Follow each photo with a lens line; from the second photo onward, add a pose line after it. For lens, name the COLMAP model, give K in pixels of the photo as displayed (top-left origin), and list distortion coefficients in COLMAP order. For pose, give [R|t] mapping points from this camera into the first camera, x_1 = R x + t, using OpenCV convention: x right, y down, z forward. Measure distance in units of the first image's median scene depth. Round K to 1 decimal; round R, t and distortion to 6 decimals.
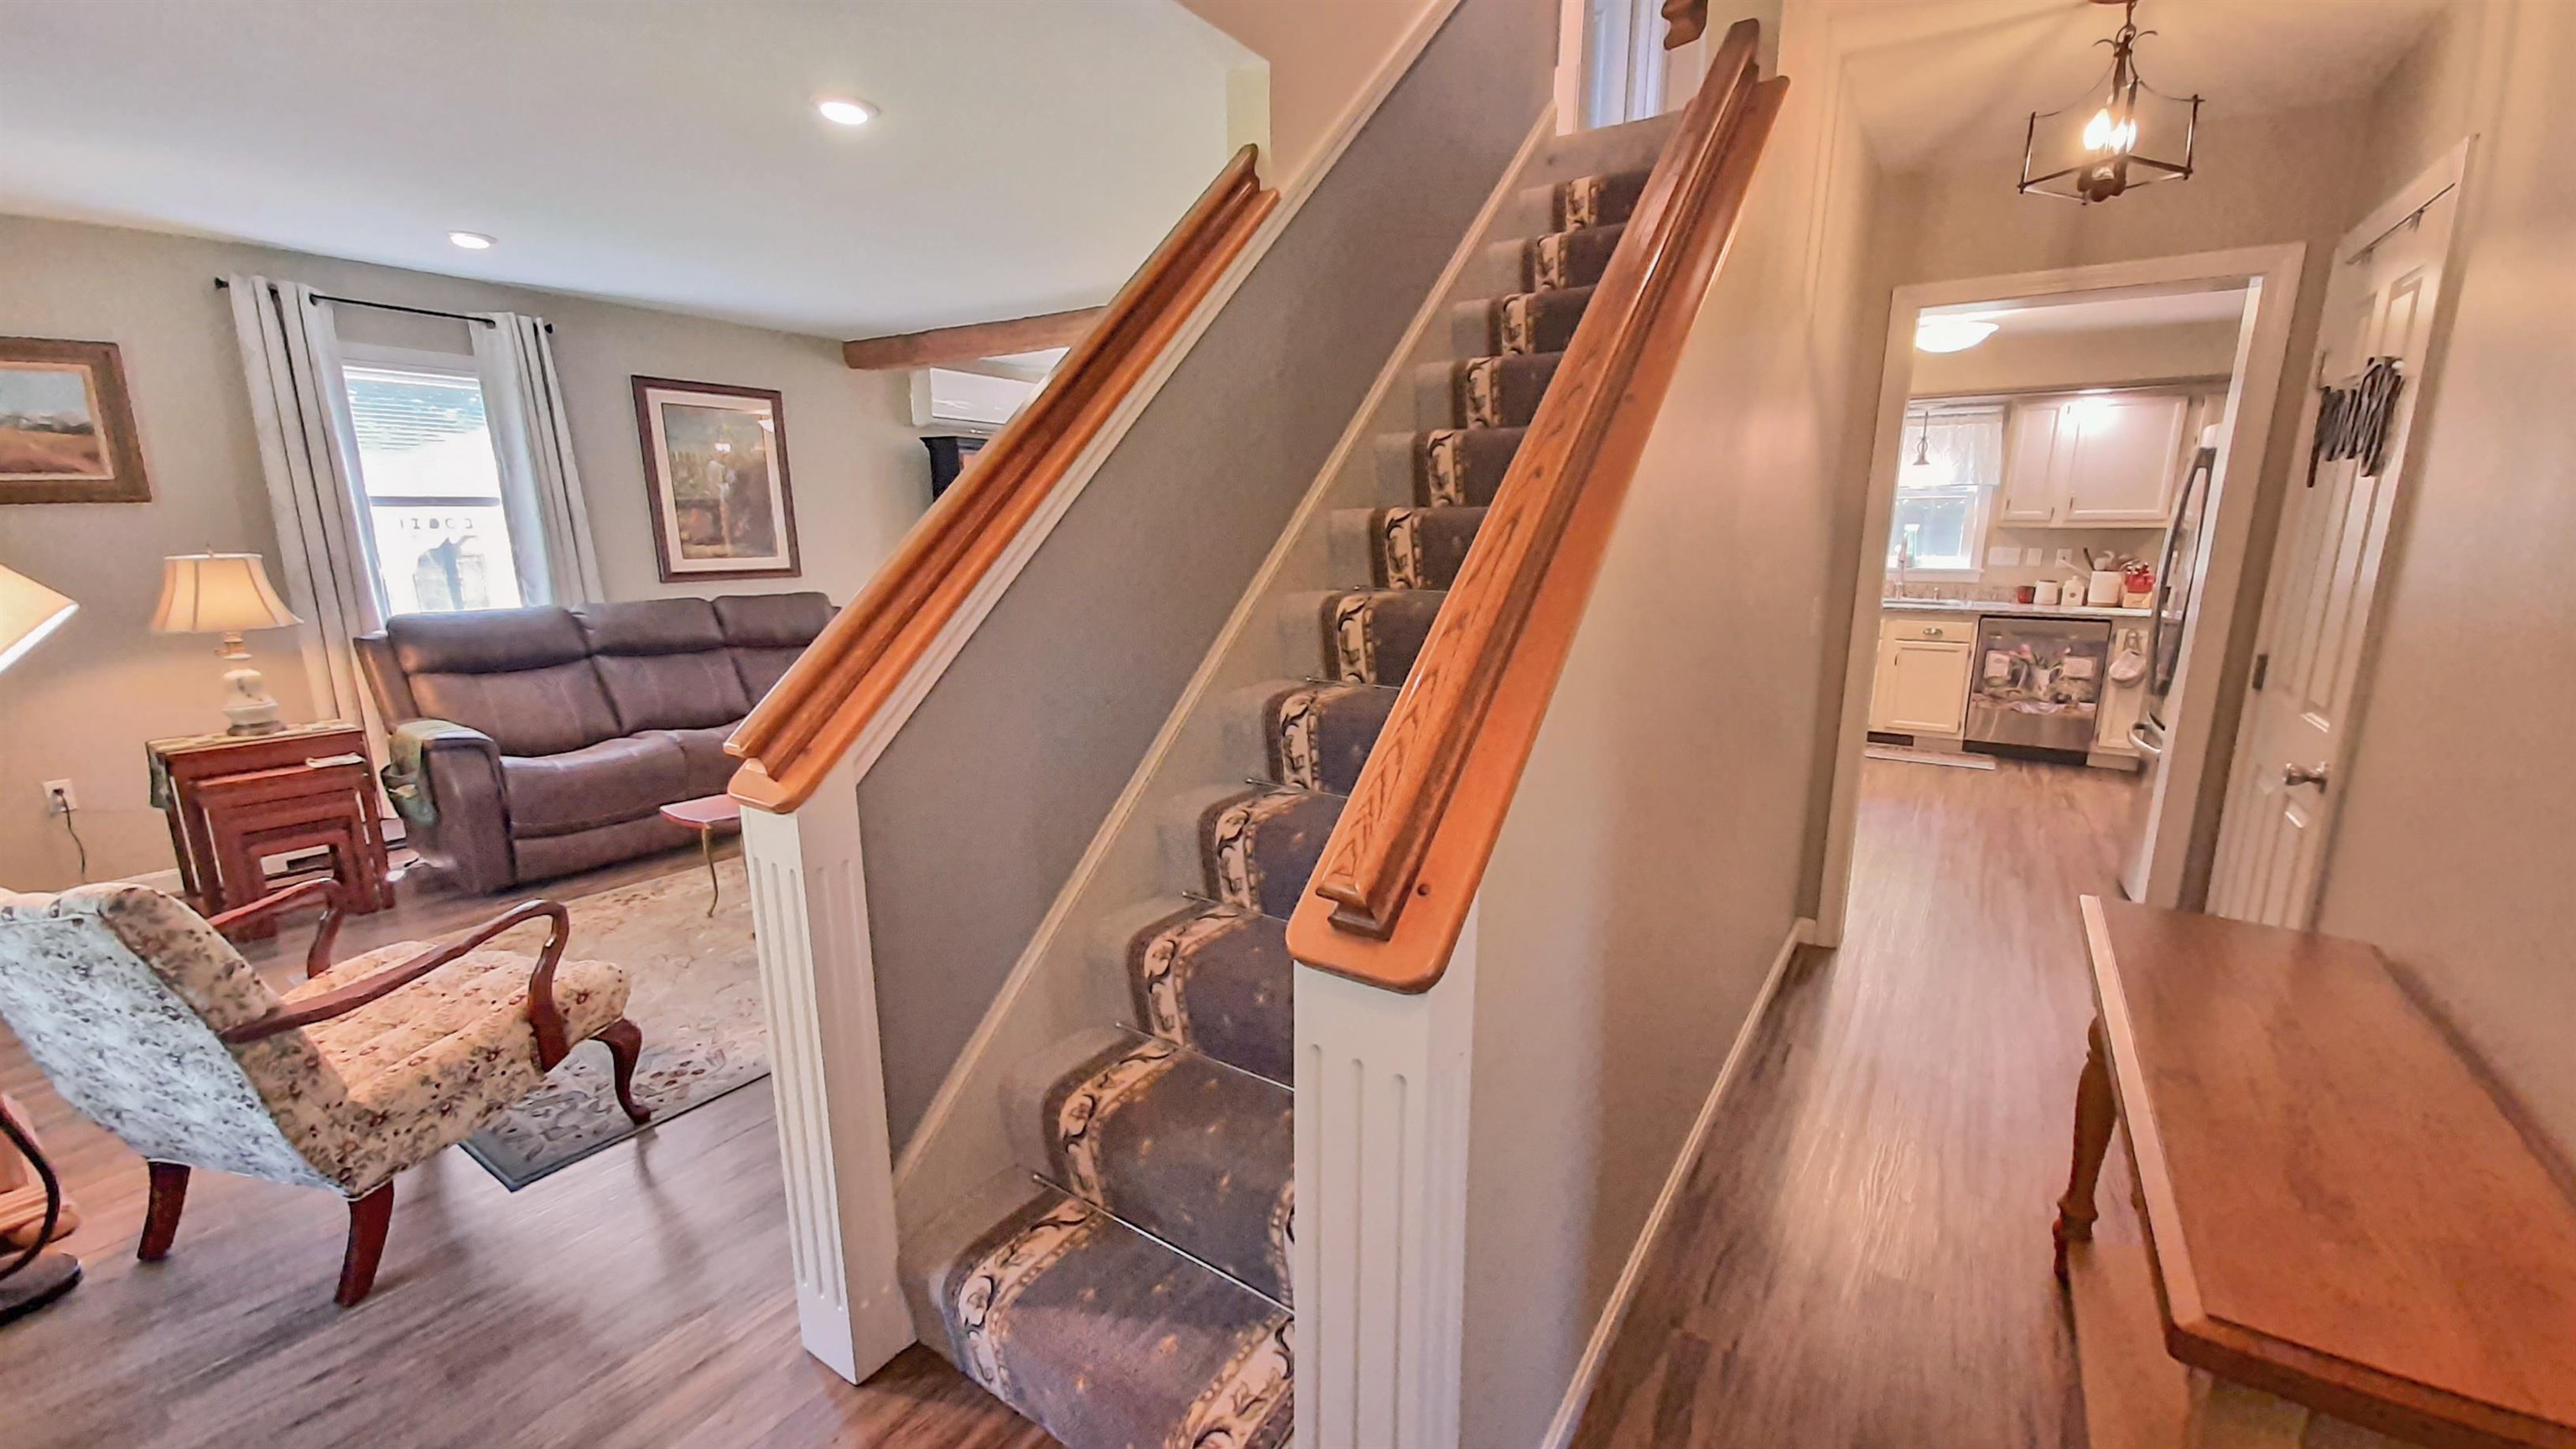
lens RADIAL K [[994.9, 0, 1329.0], [0, 994.9, 735.4], [0, 0, 1]] dist [0.027585, -0.009479]
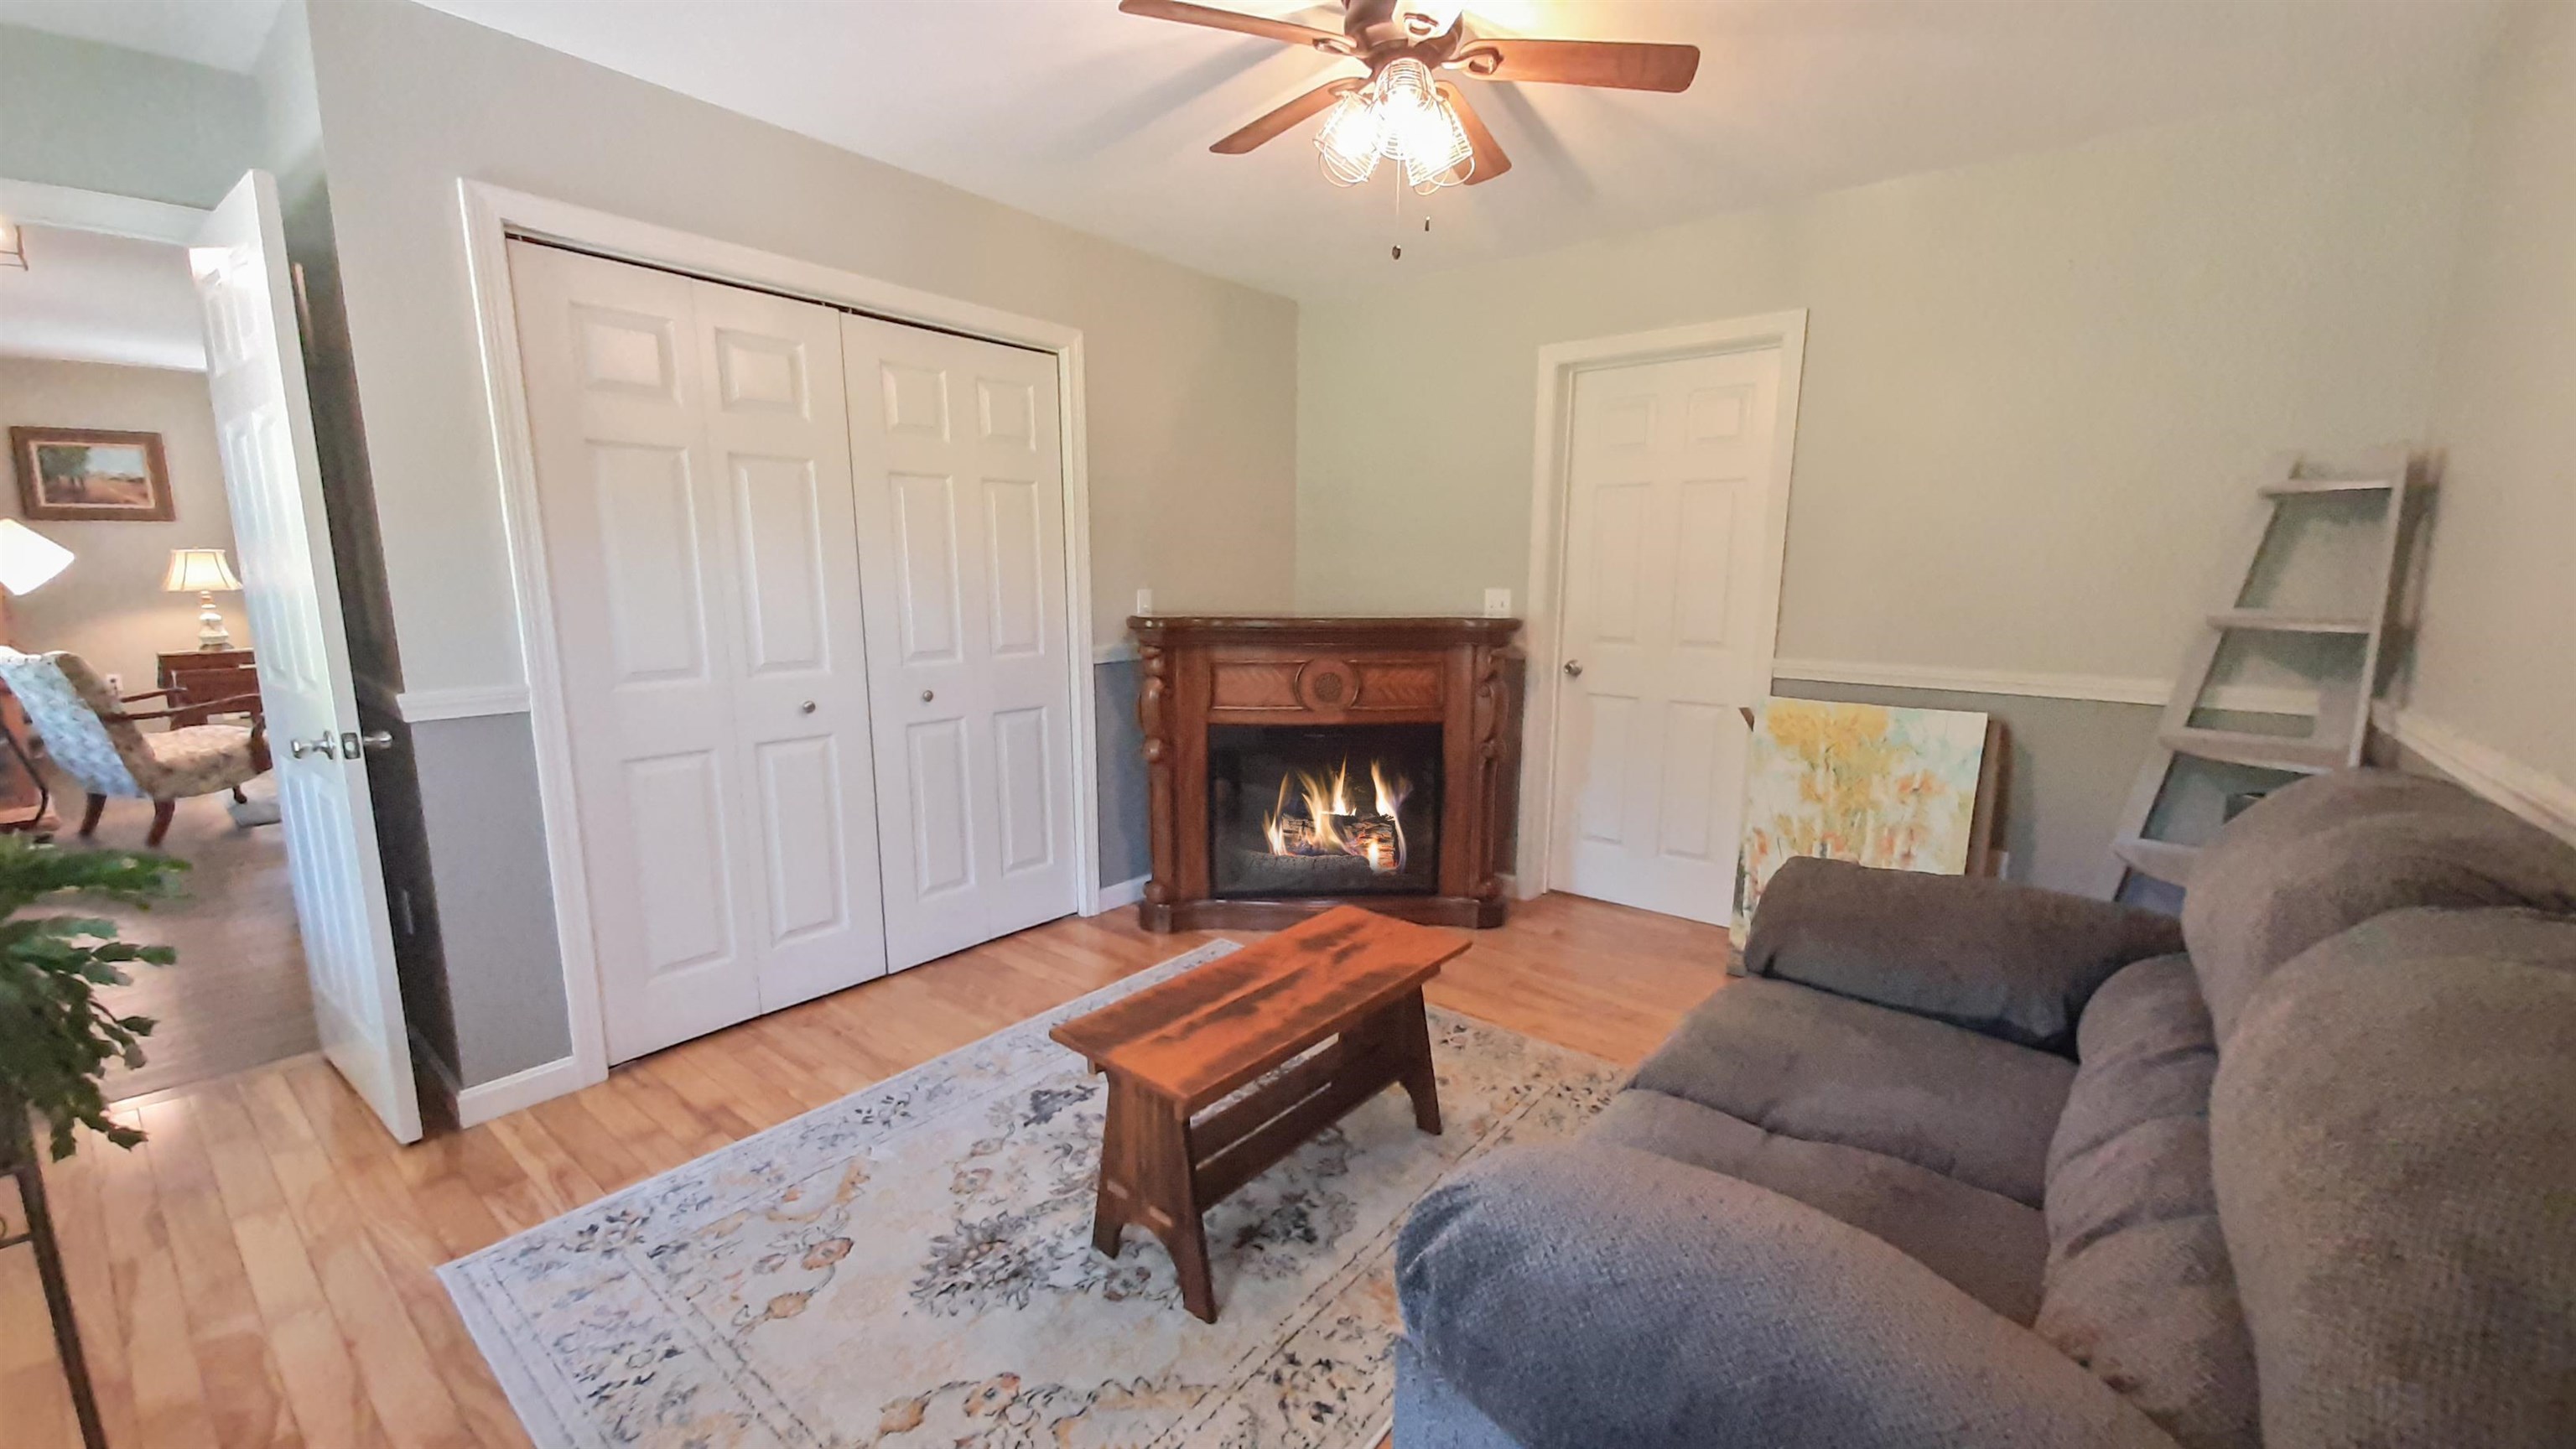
lens RADIAL K [[994.9, 0, 1283.8], [0, 994.9, 728.7], [0, 0, 1]] dist [0.027585, -0.009479]
pose [[0.994360, 0.010899, -0.105493, 1.003661], [-0.015584, 0.998924, -0.043687, 0.188703], [0.104903, 0.045085, 0.993460, -0.568005]]
